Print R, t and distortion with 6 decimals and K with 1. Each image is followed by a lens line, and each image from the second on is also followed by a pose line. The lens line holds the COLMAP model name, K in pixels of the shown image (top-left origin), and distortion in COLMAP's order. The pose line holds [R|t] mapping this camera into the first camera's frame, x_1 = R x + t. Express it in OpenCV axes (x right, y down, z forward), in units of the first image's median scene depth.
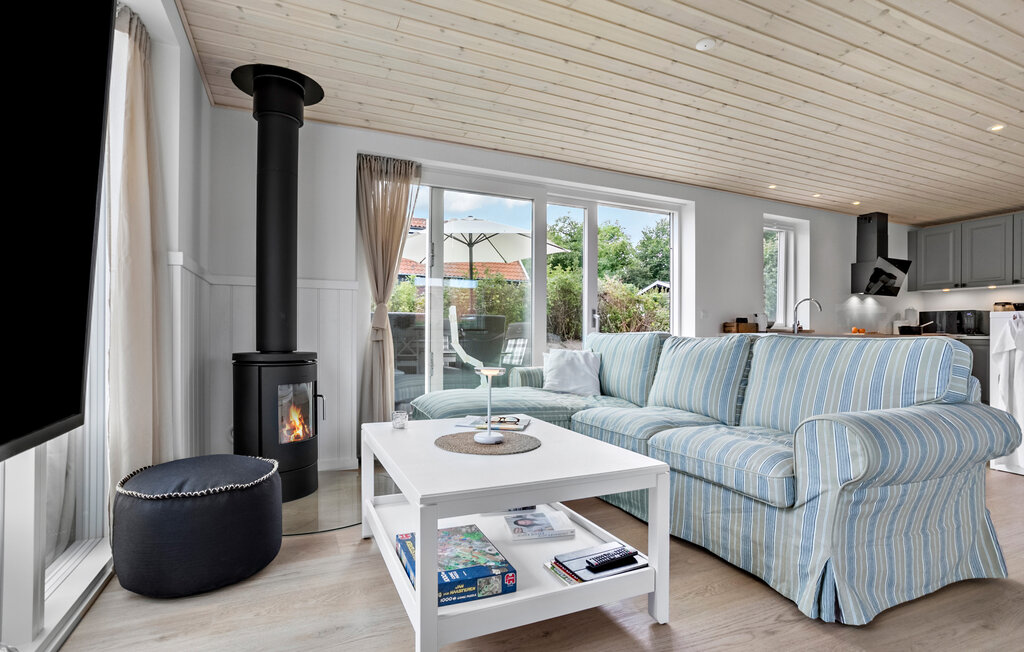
lens RADIAL K [[494.9, 0, 513.4], [0, 494.9, 329.3], [0, 0, 1]] dist [-0.000075, 0.002683]
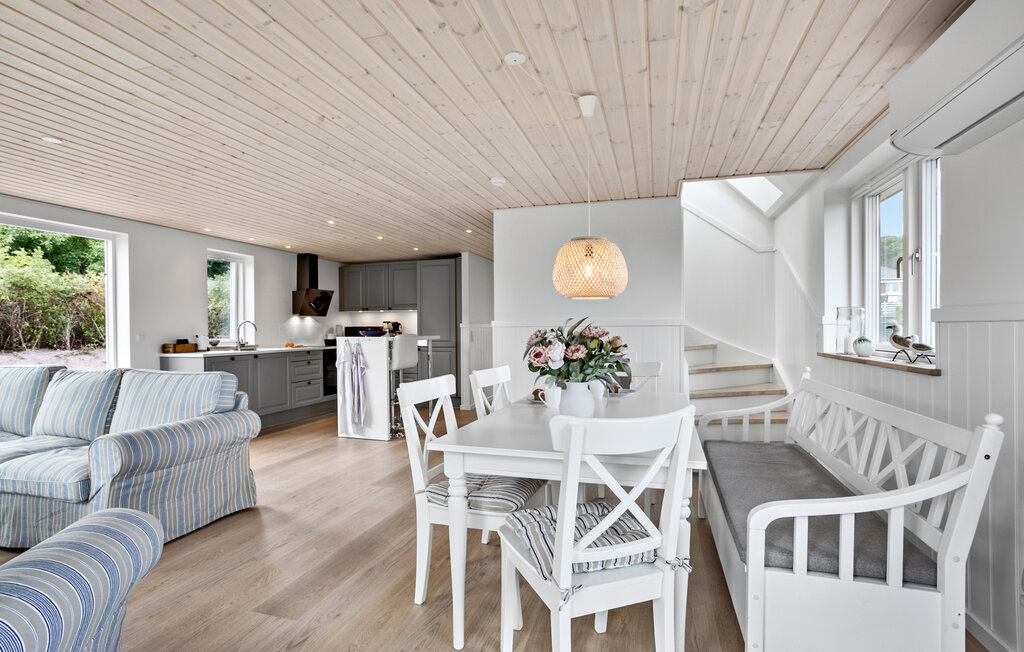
lens RADIAL K [[494.9, 0, 503.7], [0, 494.9, 325.9], [0, 0, 1]] dist [-0.000075, 0.002683]
pose [[0.674859, -0.012125, 0.737847, 0.165528], [0.006341, 0.999923, 0.010632, -0.087429], [-0.737919, -0.002497, 0.674884, -0.475723]]
